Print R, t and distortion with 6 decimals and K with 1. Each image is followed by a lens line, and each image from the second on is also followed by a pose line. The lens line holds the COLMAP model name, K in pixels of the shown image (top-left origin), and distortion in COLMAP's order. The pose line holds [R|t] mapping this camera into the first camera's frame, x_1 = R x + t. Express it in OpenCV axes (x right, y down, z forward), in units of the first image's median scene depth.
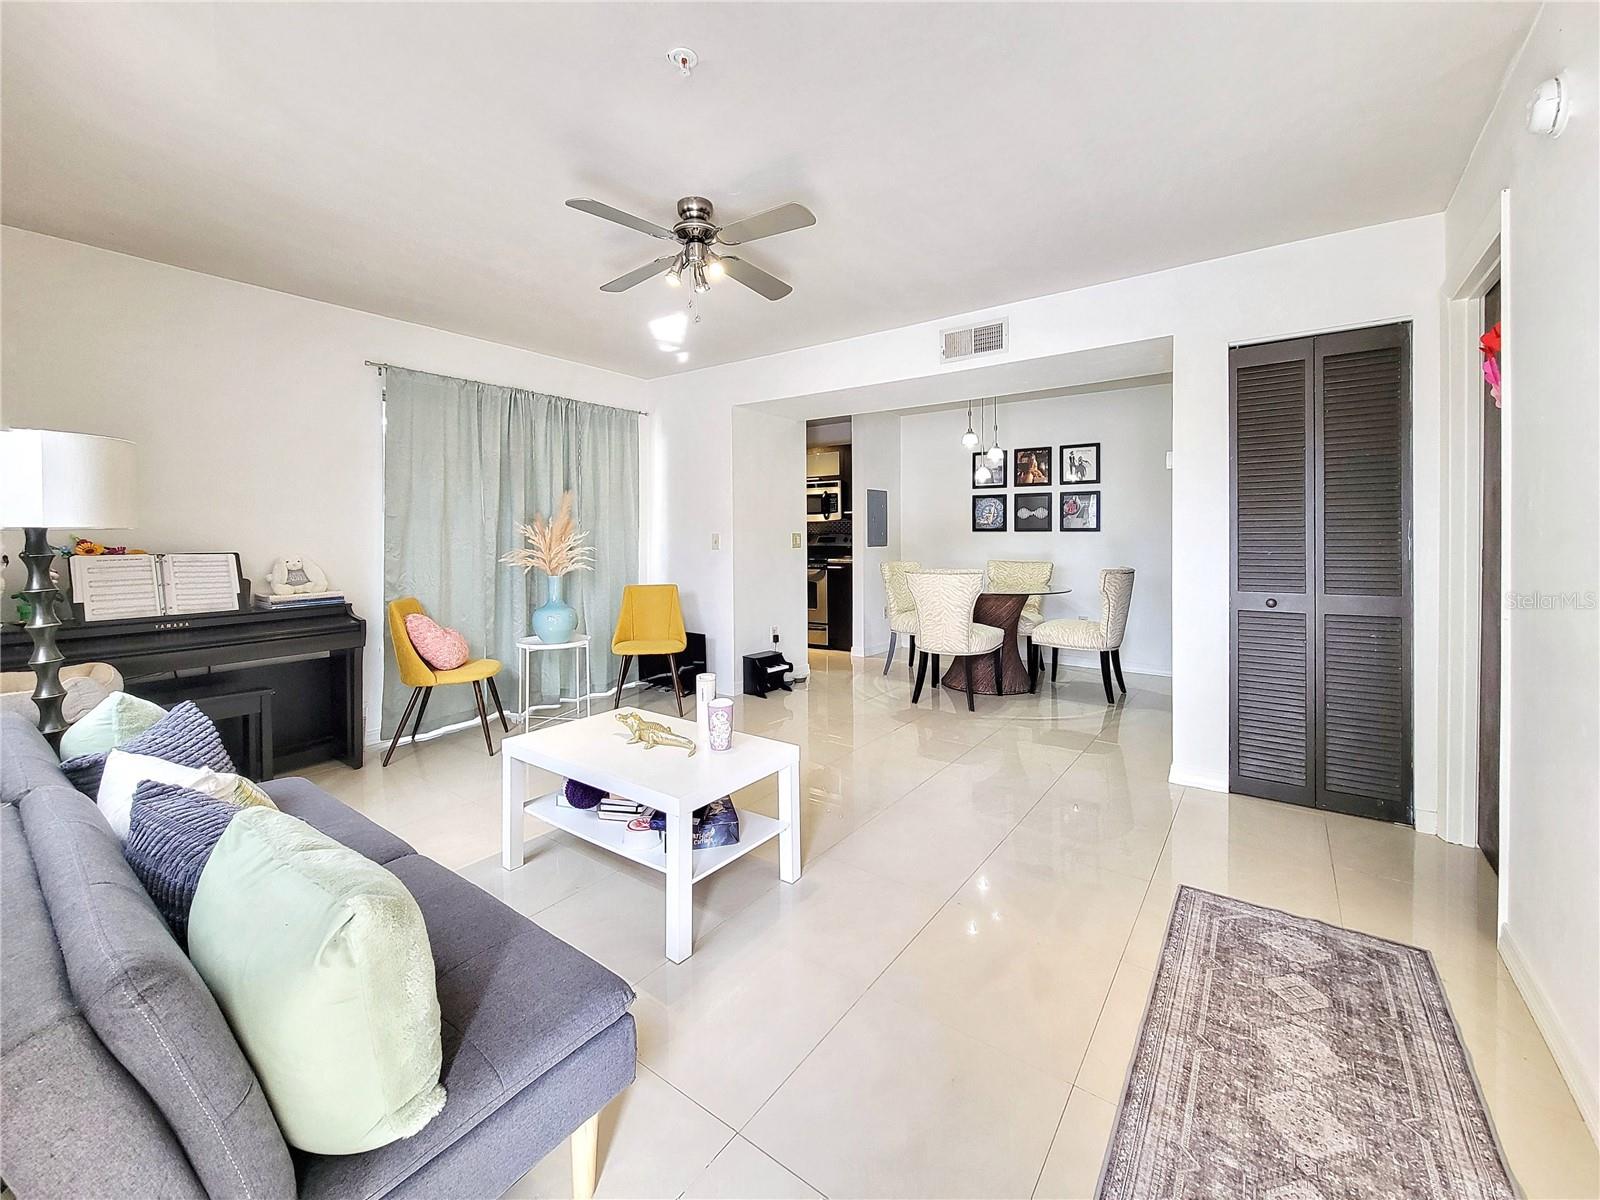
lens RADIAL K [[652.0, 0, 812.2], [0, 652.0, 536.5], [0, 0, 1]] dist [-0.000179, 0.000156]
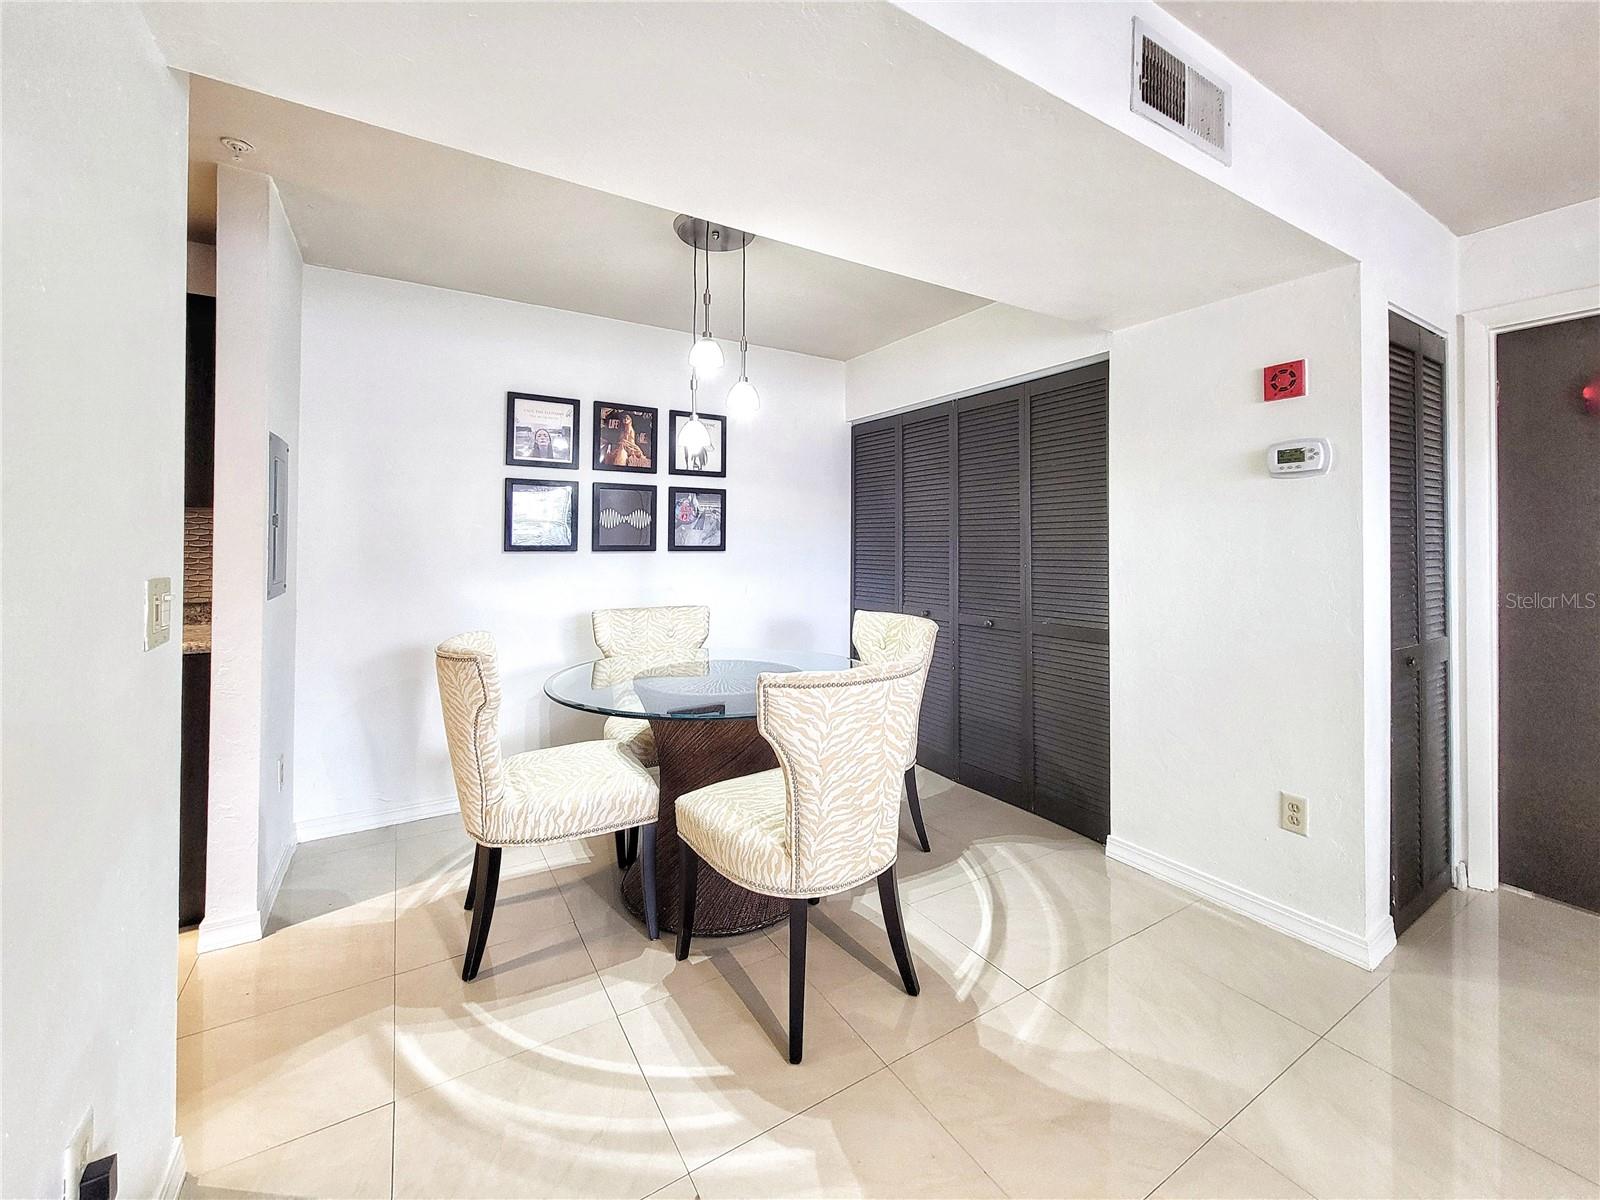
lens RADIAL K [[652.0, 0, 809.0], [0, 652.0, 527.2], [0, 0, 1]] dist [-0.000179, 0.000156]
pose [[0.374809, 0.020550, 0.926874, -0.131188], [-0.002153, 0.999771, -0.021295, -0.017129], [-0.927100, 0.005986, 0.374767, 0.651093]]
